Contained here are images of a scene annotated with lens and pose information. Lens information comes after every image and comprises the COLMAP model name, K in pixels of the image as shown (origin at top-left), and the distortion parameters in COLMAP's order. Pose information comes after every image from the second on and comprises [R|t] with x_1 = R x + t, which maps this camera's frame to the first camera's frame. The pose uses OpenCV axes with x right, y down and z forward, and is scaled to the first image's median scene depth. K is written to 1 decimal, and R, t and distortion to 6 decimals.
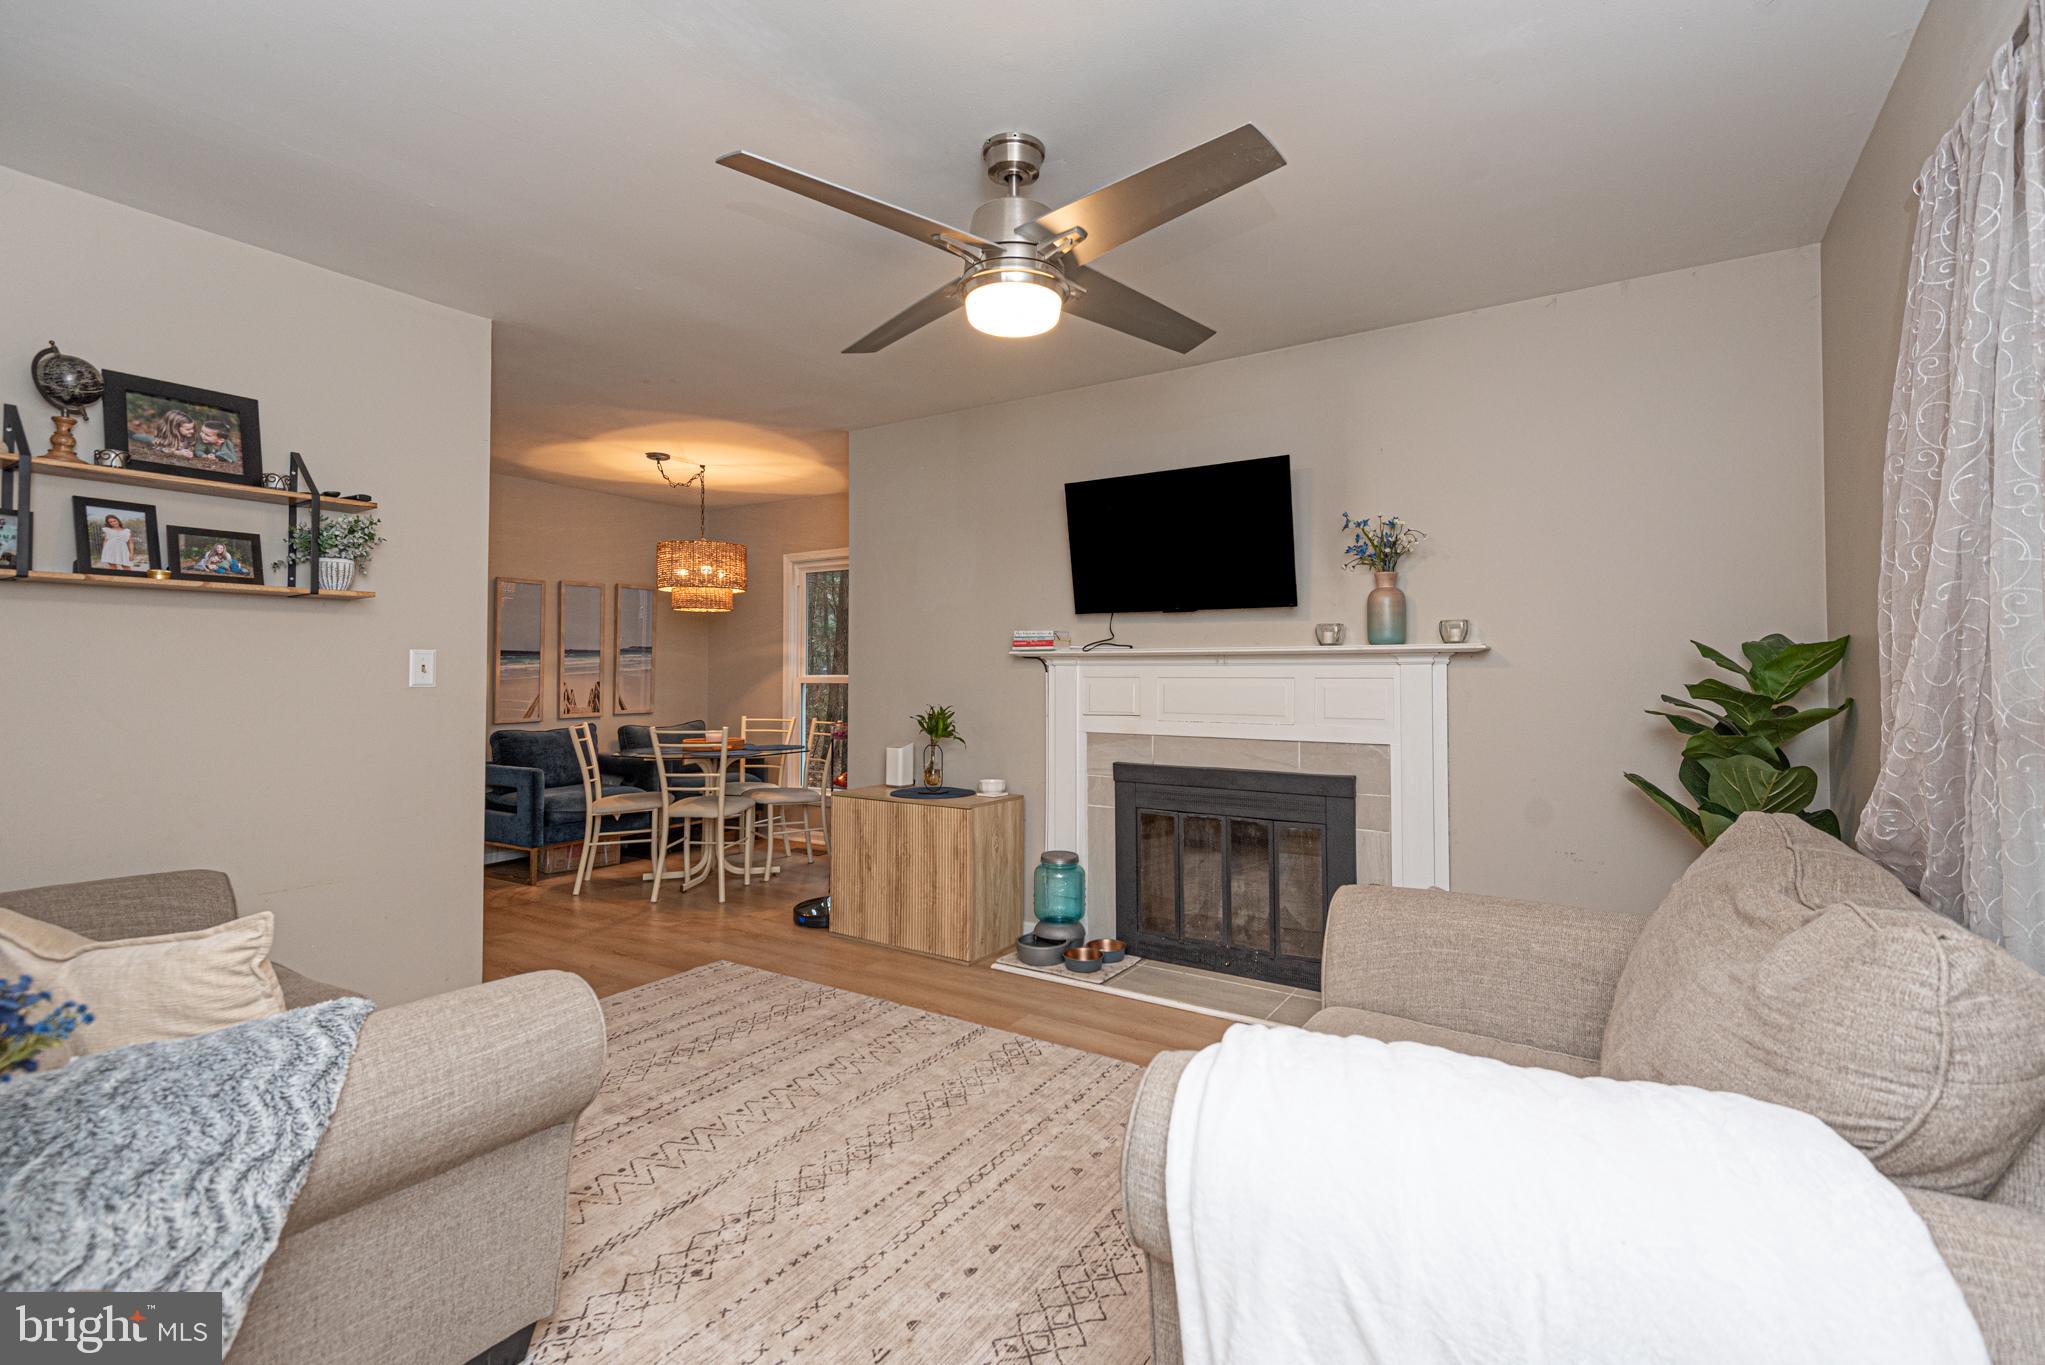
lens RADIAL K [[916.2, 0, 1032.2], [0, 916.2, 673.0], [0, 0, 1]] dist [0.040455, -0.020955]
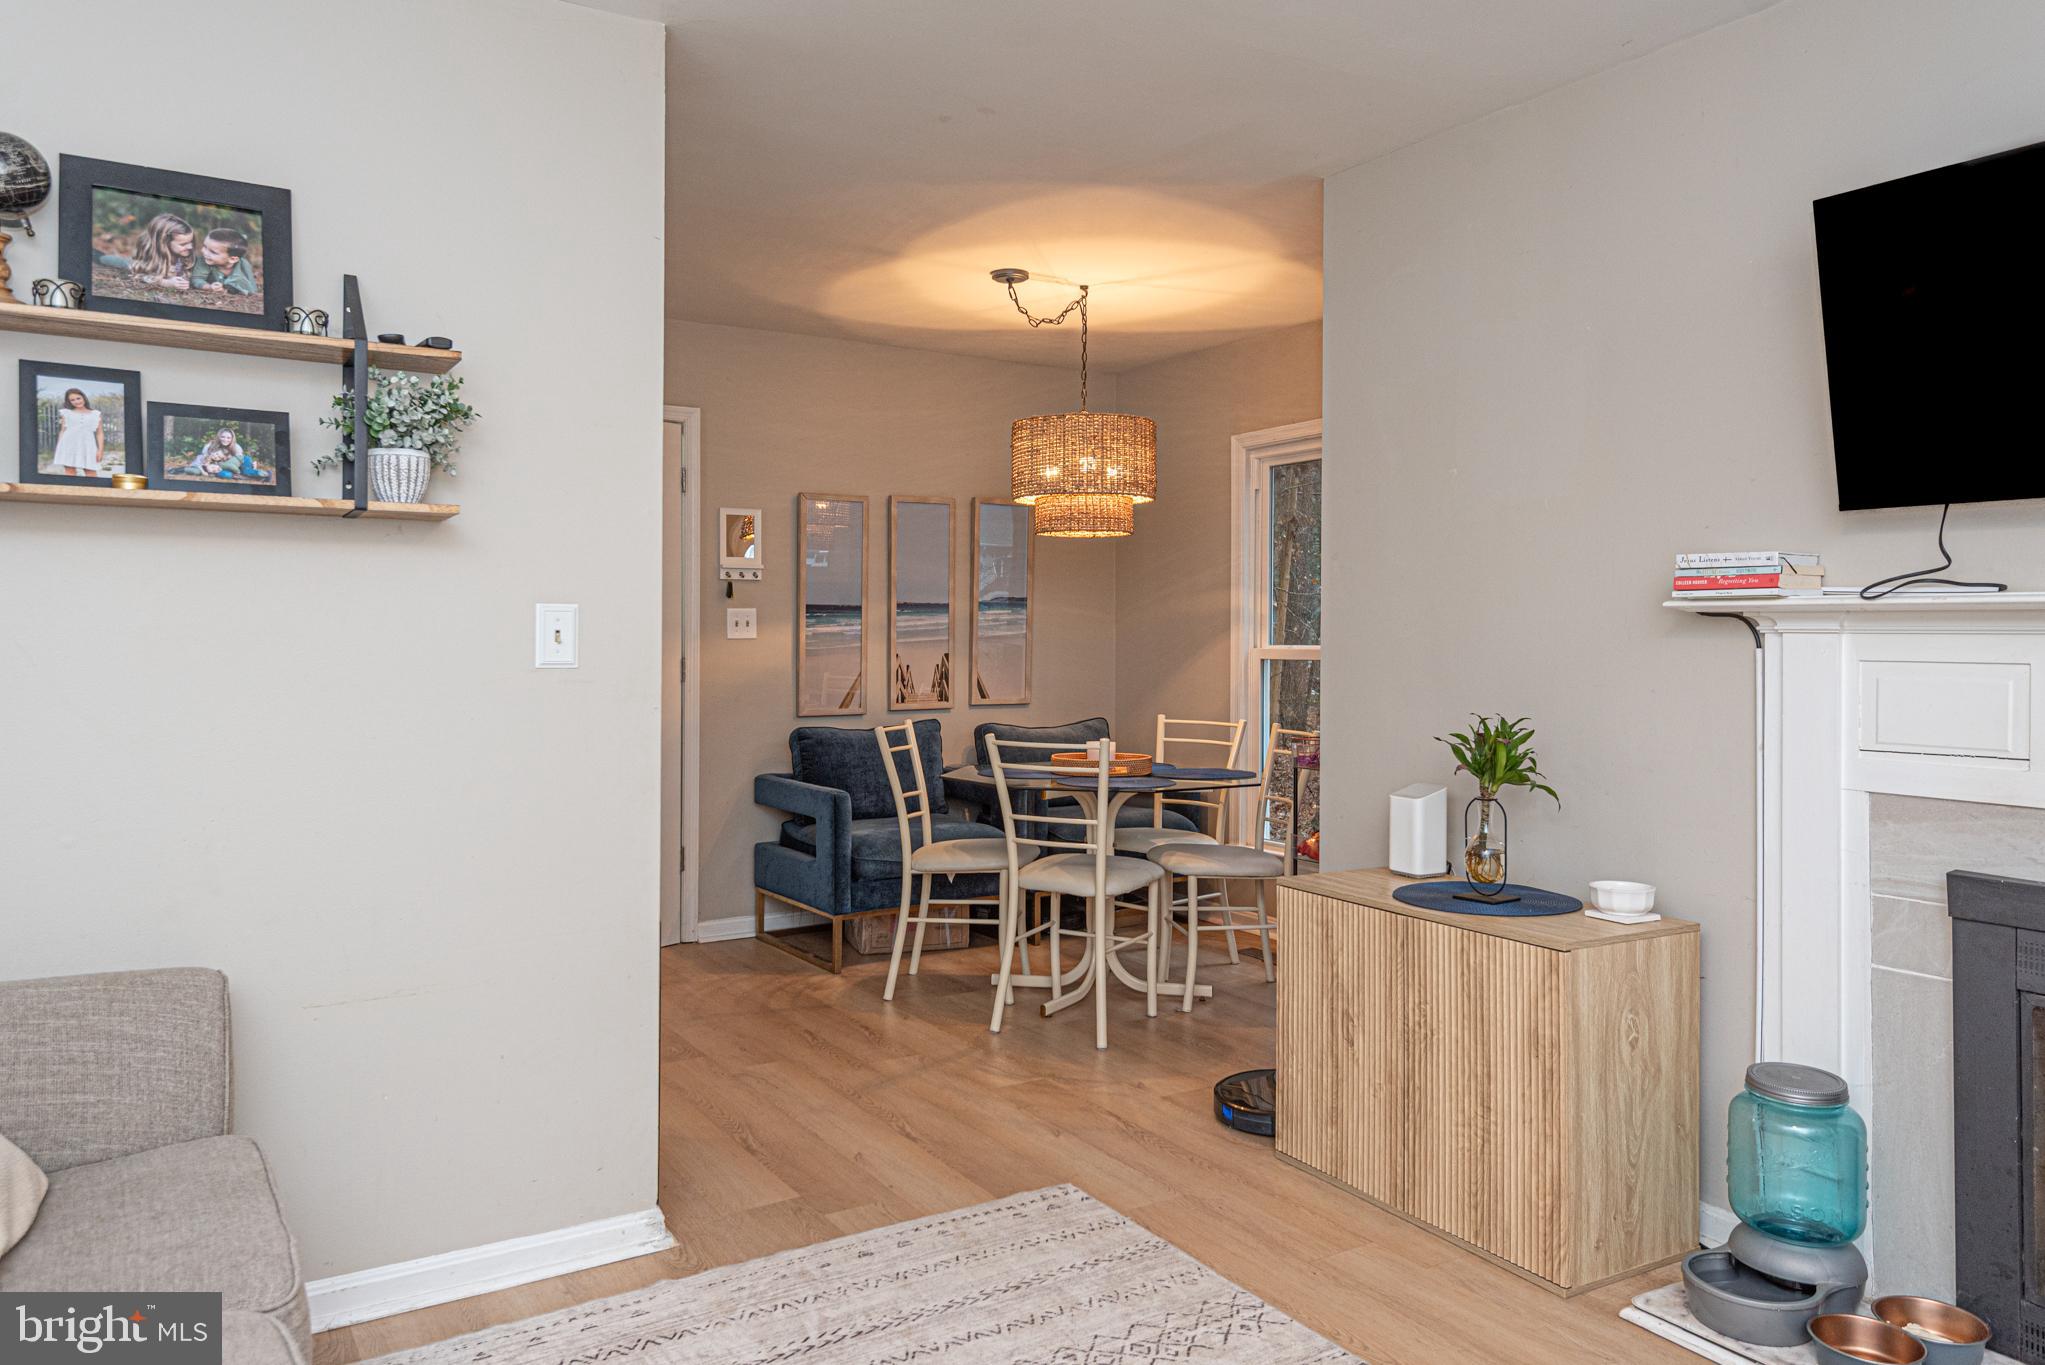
lens RADIAL K [[1363.8, 0, 1026.9], [0, 1363.8, 625.0], [0, 0, 1]] dist [0.041130, -0.028204]
pose [[0.895957, 0.002215, -0.444135, -0.005701], [-0.005797, 0.999961, -0.006708, -0.005491], [0.444103, 0.008585, 0.895935, 0.260447]]
